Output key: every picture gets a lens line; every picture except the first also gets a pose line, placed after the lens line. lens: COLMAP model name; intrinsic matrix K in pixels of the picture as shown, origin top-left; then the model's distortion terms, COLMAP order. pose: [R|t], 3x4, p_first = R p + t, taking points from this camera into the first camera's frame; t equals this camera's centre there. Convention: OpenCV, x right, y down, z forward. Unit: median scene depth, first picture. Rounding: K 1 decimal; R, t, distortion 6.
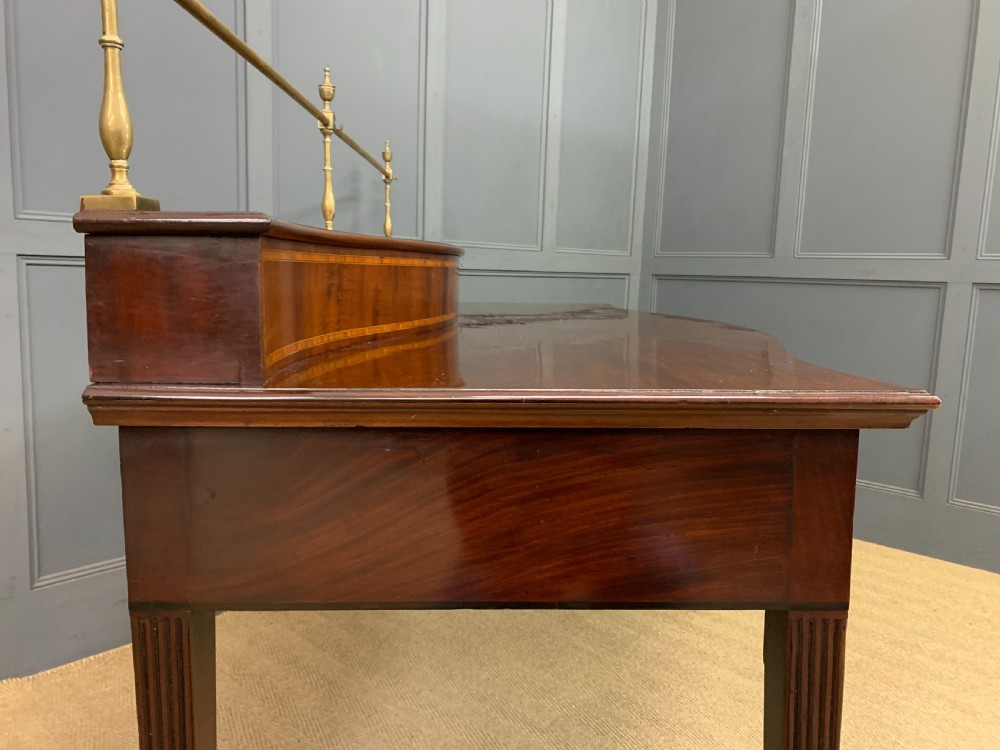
lens RADIAL K [[772.1, 0, 501.9], [0, 772.1, 365.6], [0, 0, 1]] dist [0.033237, -0.037790]
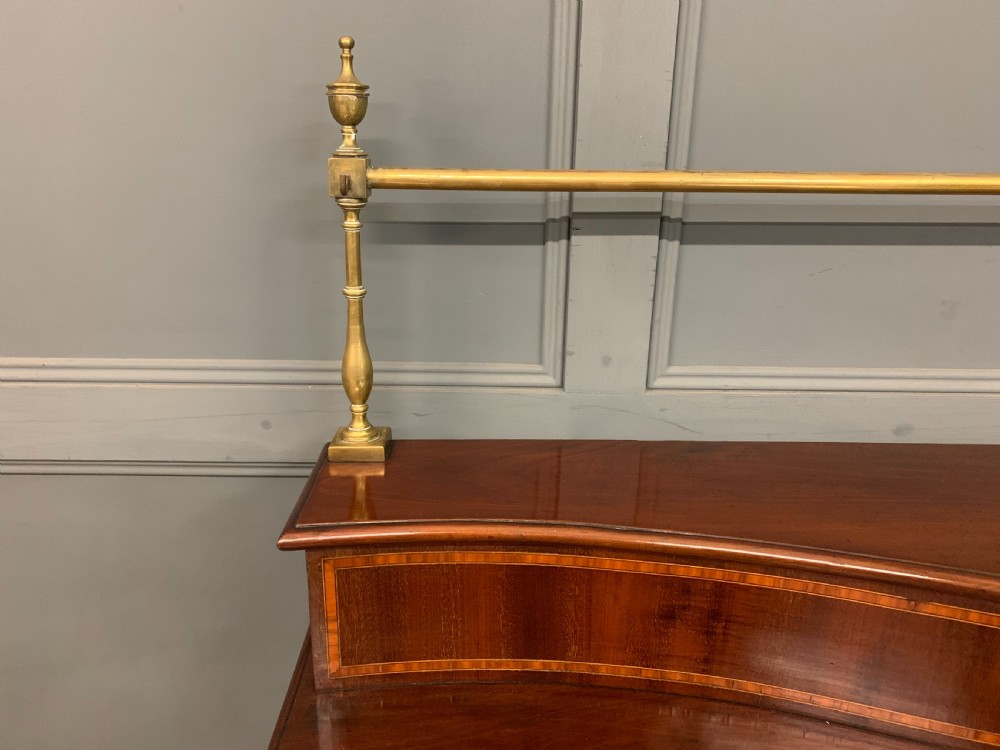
lens RADIAL K [[758.9, 0, 500.4], [0, 758.9, 366.8], [0, 0, 1]] dist [0.028445, -0.015471]
pose [[0.004157, 0.309644, -0.950844, 0.155468], [-0.139630, 0.941717, 0.306061, -0.236269], [0.990195, 0.131494, 0.047150, 0.422417]]
